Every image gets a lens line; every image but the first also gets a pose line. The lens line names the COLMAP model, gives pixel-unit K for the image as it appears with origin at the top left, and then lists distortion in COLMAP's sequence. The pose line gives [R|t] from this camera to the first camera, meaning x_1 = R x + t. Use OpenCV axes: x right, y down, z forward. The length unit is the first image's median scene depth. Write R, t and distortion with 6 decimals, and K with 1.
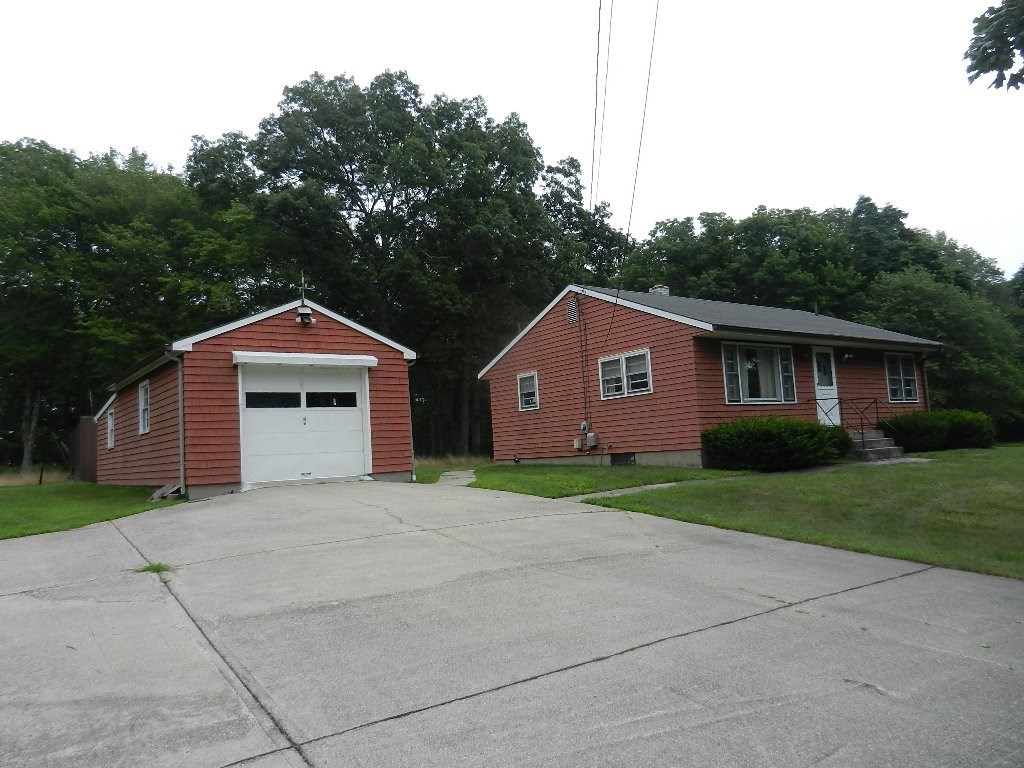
lens RADIAL K [[752.1, 0, 512.0], [0, 752.1, 384.0], [0, 0, 1]] dist [-0.006767, -0.000544]
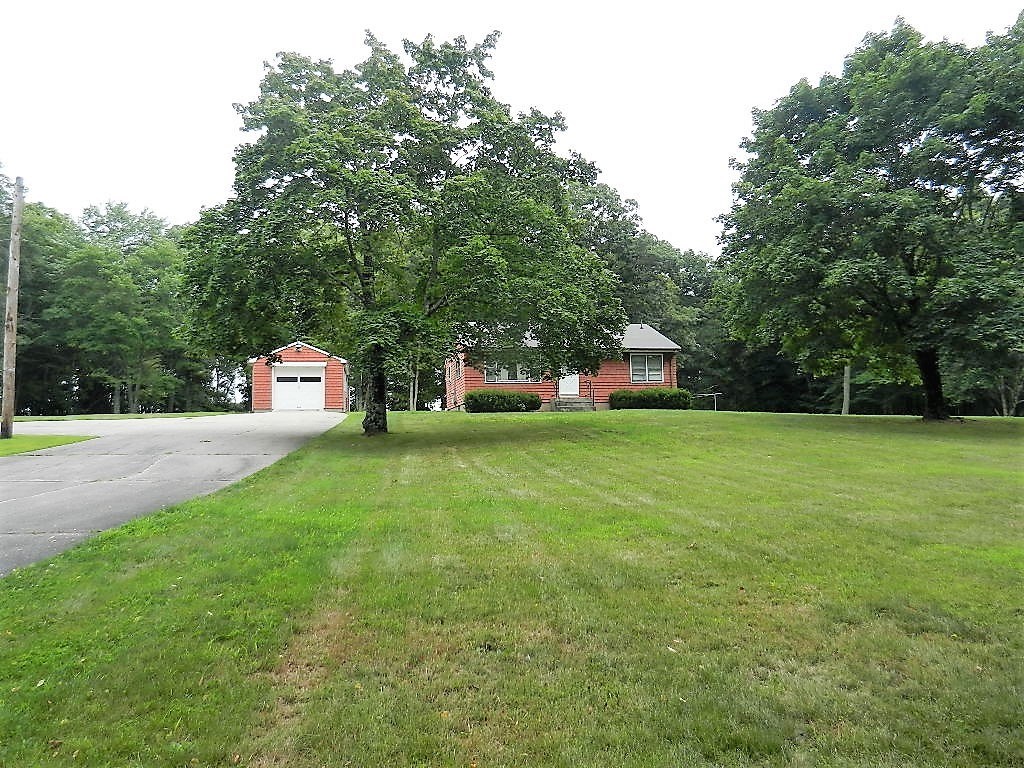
lens RADIAL K [[752.1, 0, 512.0], [0, 752.1, 384.0], [0, 0, 1]] dist [-0.006767, -0.000544]
pose [[0.901093, 0.012949, -0.433433, 1.232008], [0.003916, 0.999270, 0.037995, -0.048452], [0.433608, -0.035934, 0.900385, -0.846078]]
